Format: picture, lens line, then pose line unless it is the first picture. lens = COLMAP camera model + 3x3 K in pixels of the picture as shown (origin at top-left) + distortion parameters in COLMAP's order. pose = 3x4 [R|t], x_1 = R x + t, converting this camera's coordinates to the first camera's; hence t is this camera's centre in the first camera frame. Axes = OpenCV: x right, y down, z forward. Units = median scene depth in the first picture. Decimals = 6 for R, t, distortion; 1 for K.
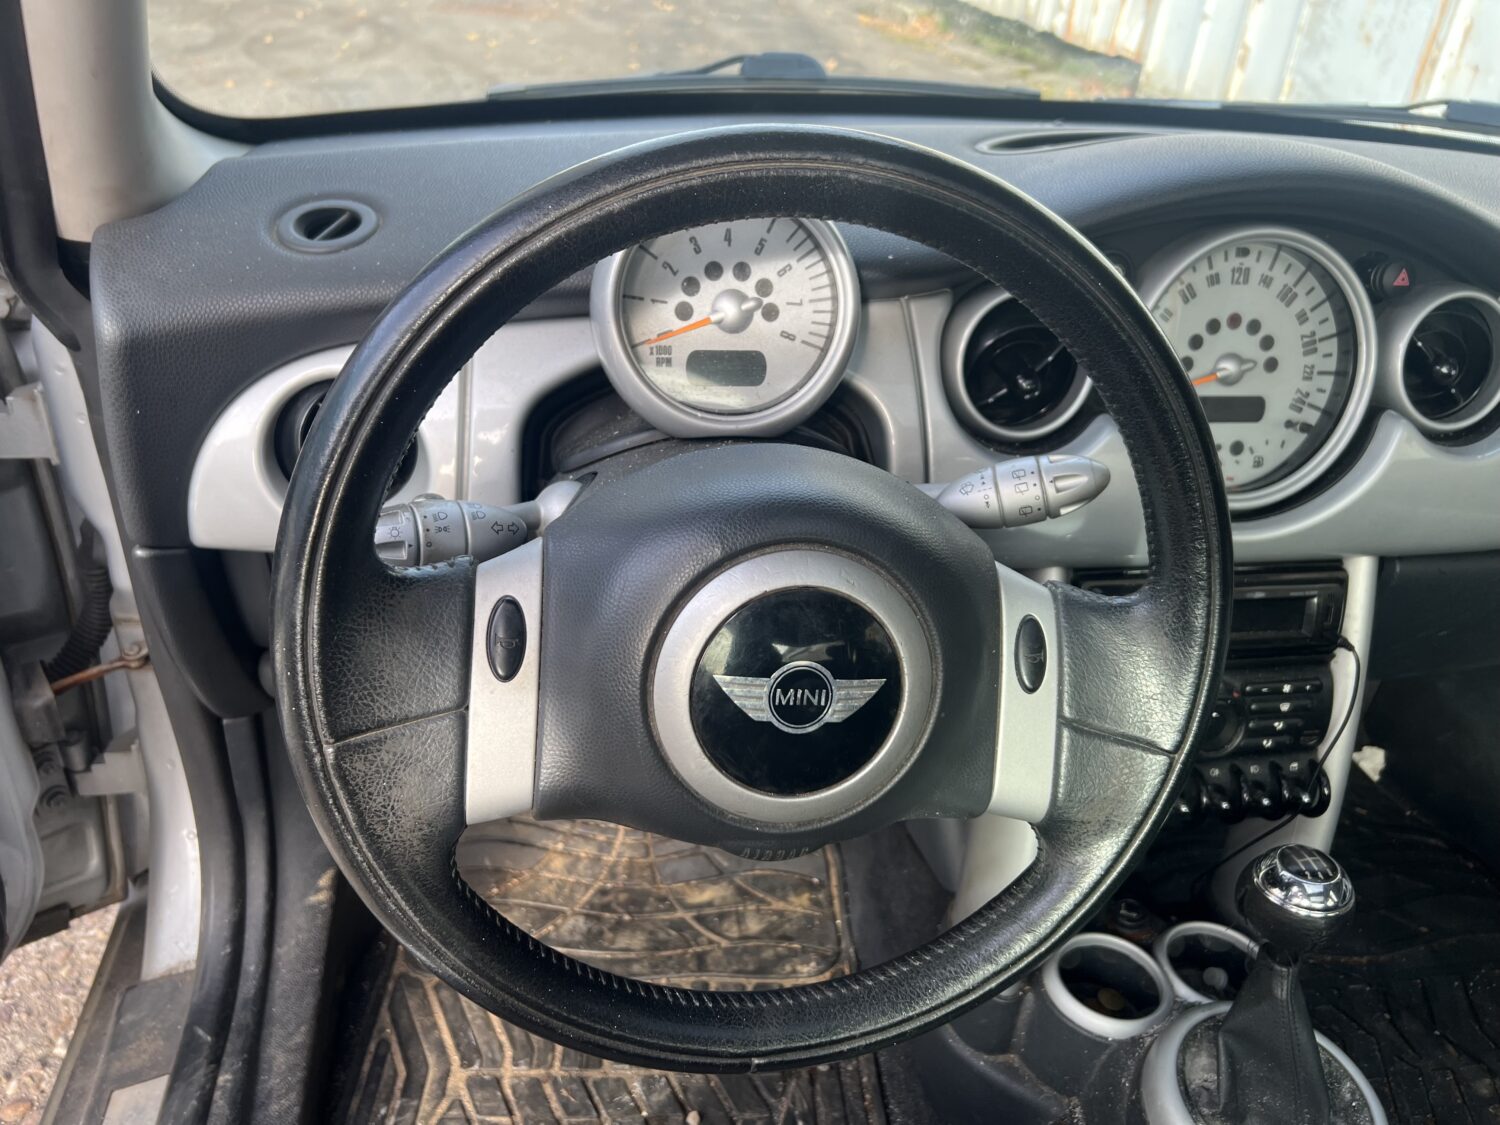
lens RADIAL K [[1152.1, 0, 751.2], [0, 1152.1, 553.6], [0, 0, 1]] dist [0.048805, -0.062459]
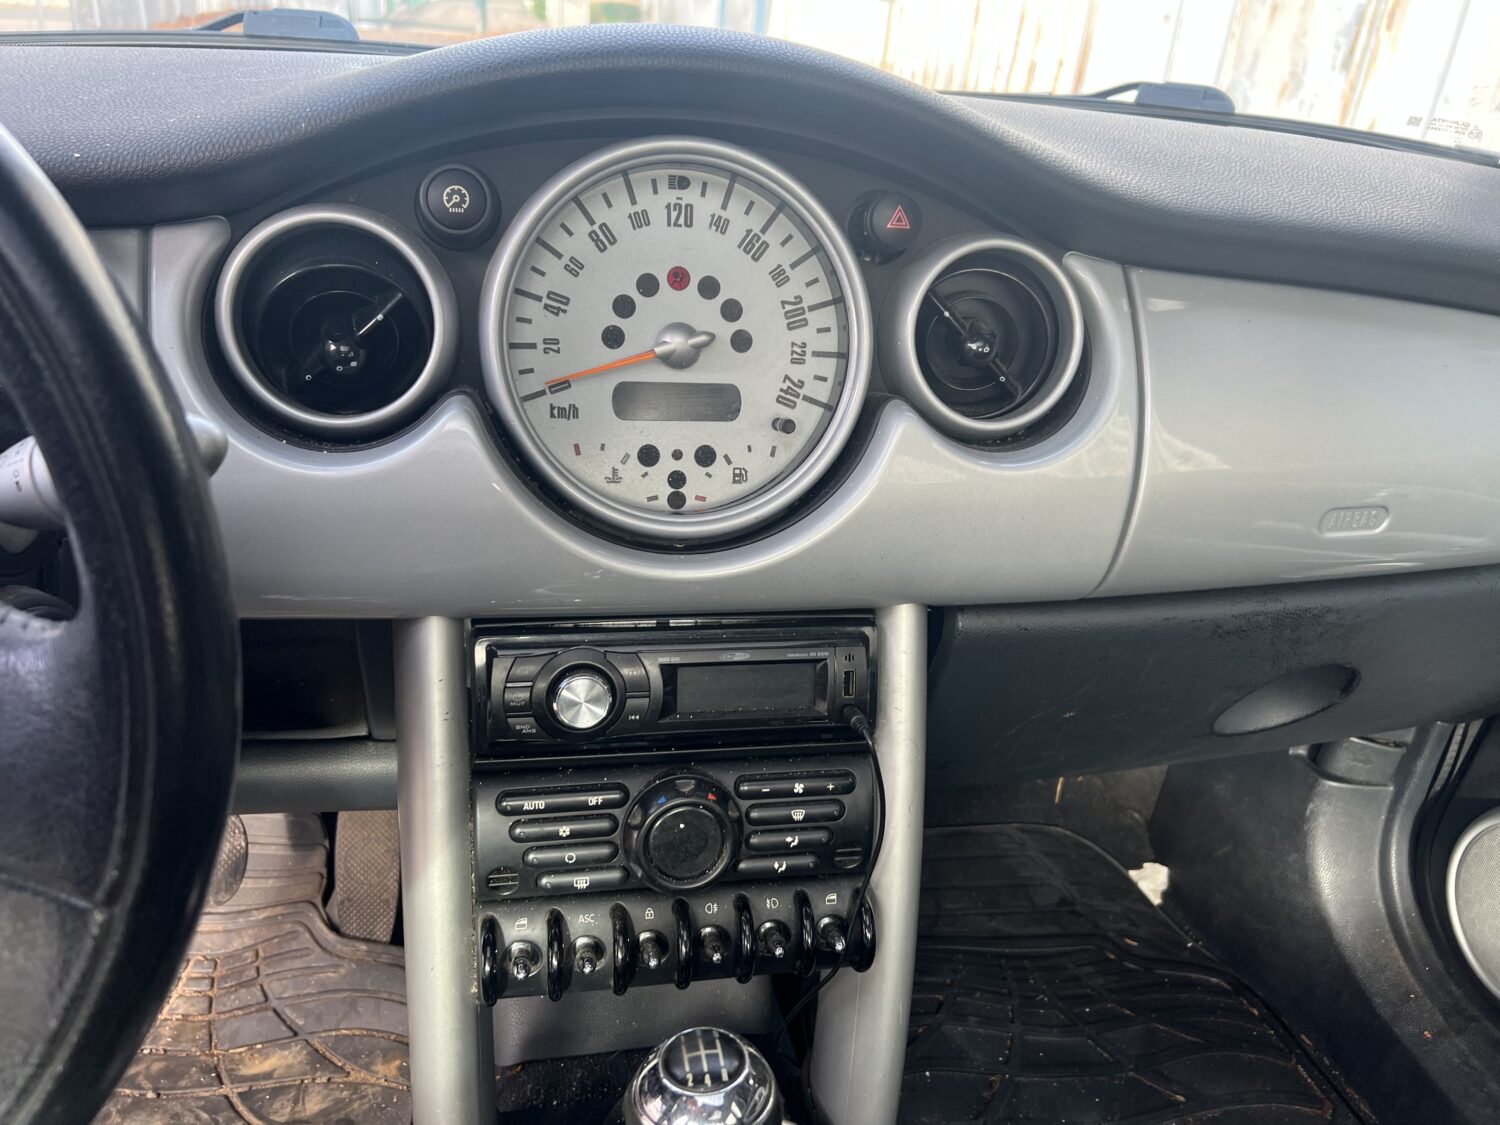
lens RADIAL K [[1121.5, 0, 752.5], [0, 1121.5, 572.5], [0, 0, 1]] dist [0.071229, -0.086299]
pose [[0.999979, -0.004570, 0.004517, 0.445390], [0.004928, 0.996557, -0.082766, 0.041234], [-0.004123, 0.082787, 0.996559, 0.300861]]
